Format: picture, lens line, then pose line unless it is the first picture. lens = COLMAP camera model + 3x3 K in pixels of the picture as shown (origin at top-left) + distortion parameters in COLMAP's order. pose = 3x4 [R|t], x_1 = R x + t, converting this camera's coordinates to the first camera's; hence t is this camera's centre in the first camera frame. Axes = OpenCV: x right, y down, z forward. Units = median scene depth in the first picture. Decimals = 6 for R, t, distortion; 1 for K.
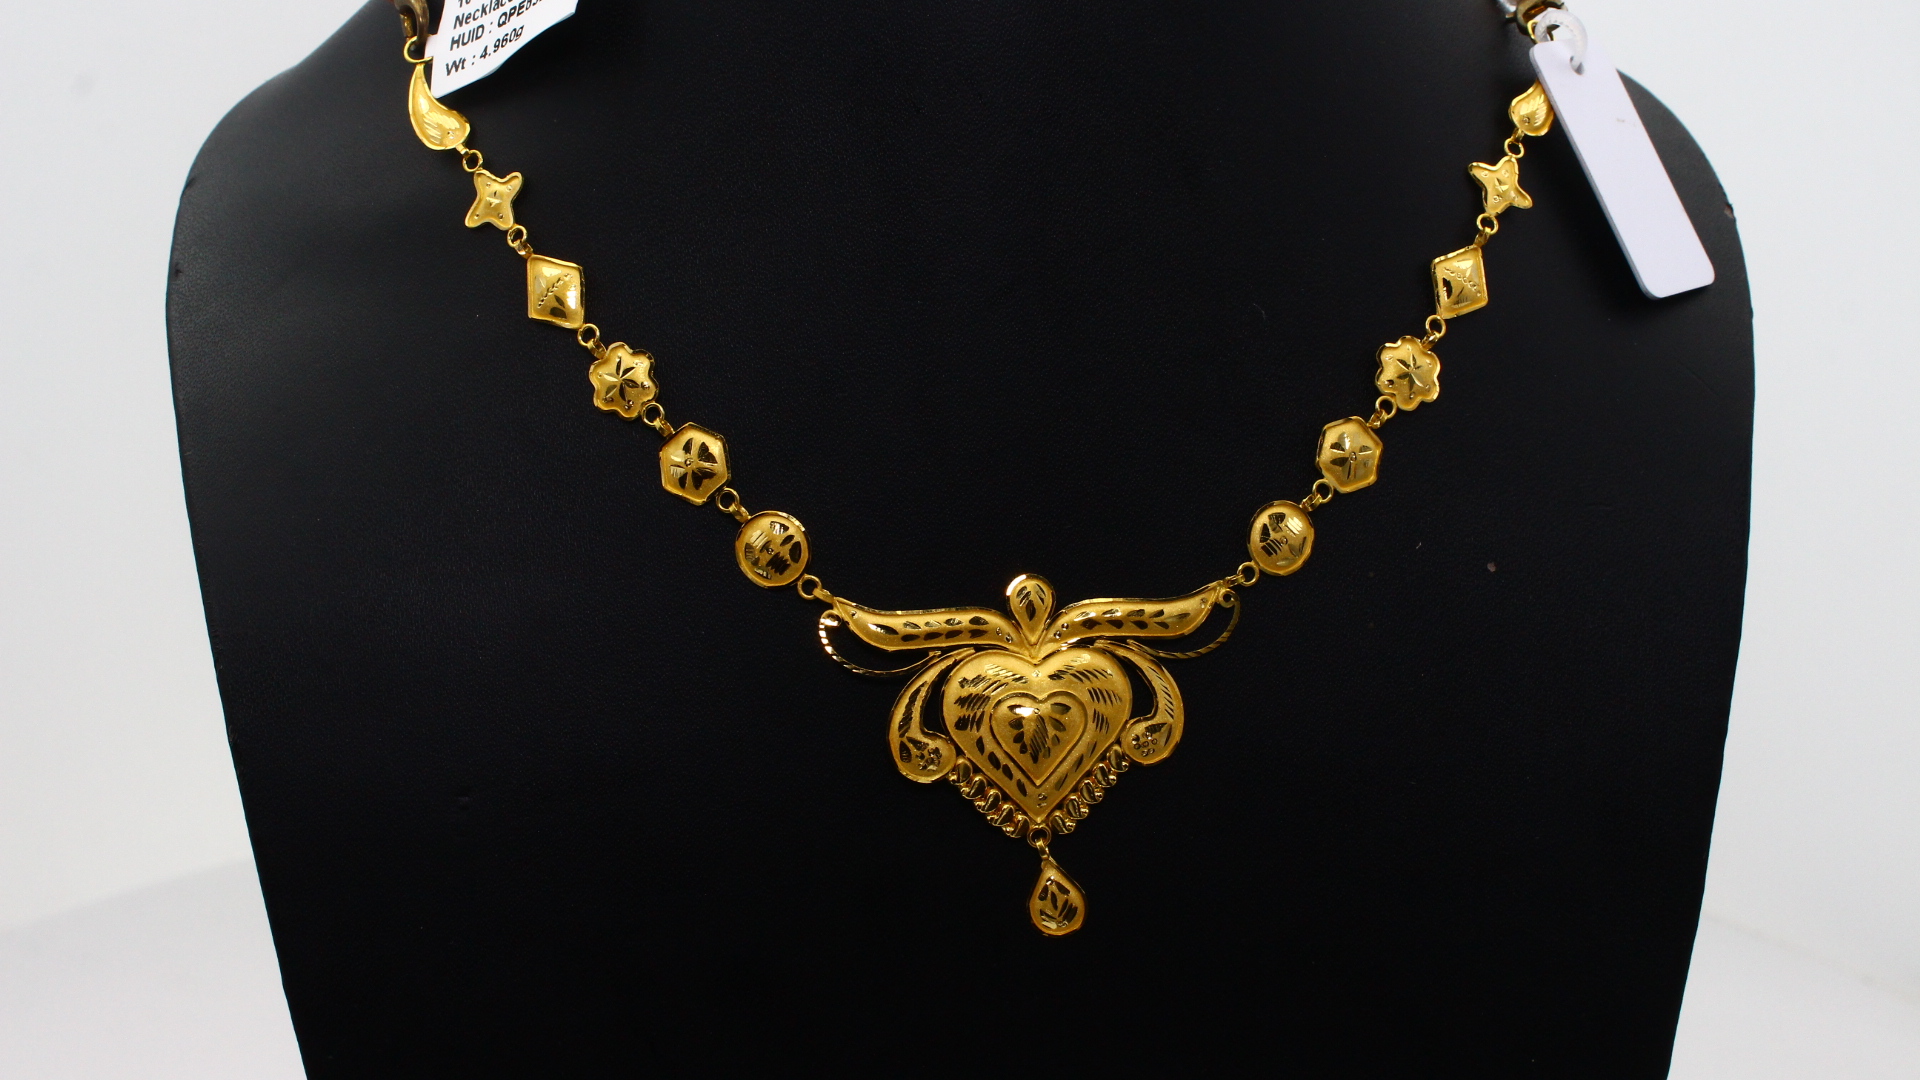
lens RADIAL K [[2750.0, 0, 961.1], [0, 2750.0, 540.0], [0, 0, 1]] dist [0.000309, 0.000000]
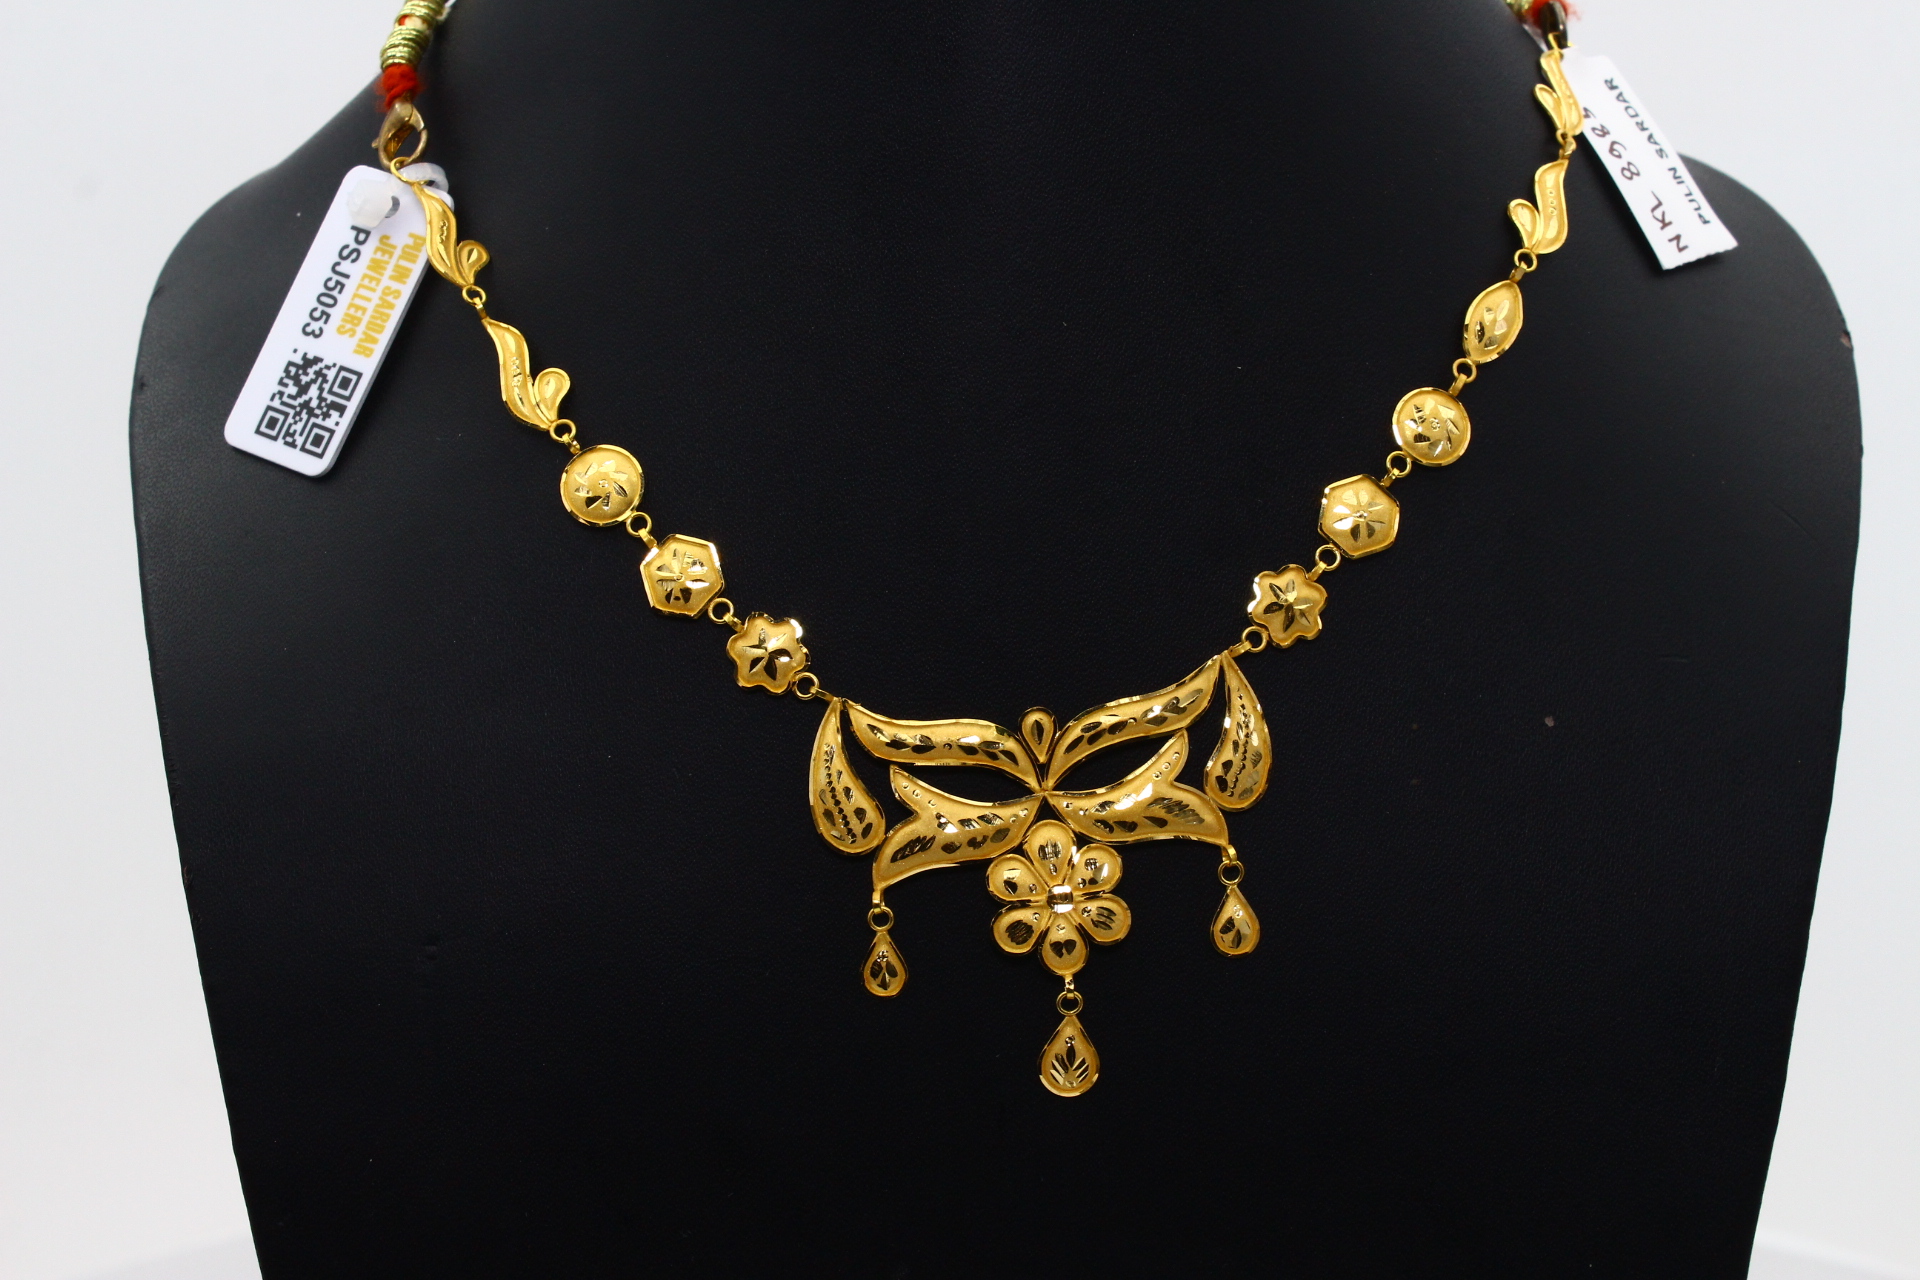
lens RADIAL K [[3532.1, 0, 952.1], [0, 3532.1, 626.7], [0, 0, 1]] dist [0.119142, 0.000000]
pose [[0.998373, 0.015117, -0.054986, 0.059953], [-0.017301, 0.999071, -0.039473, 0.029059], [0.054338, 0.040360, 0.997707, -0.195585]]
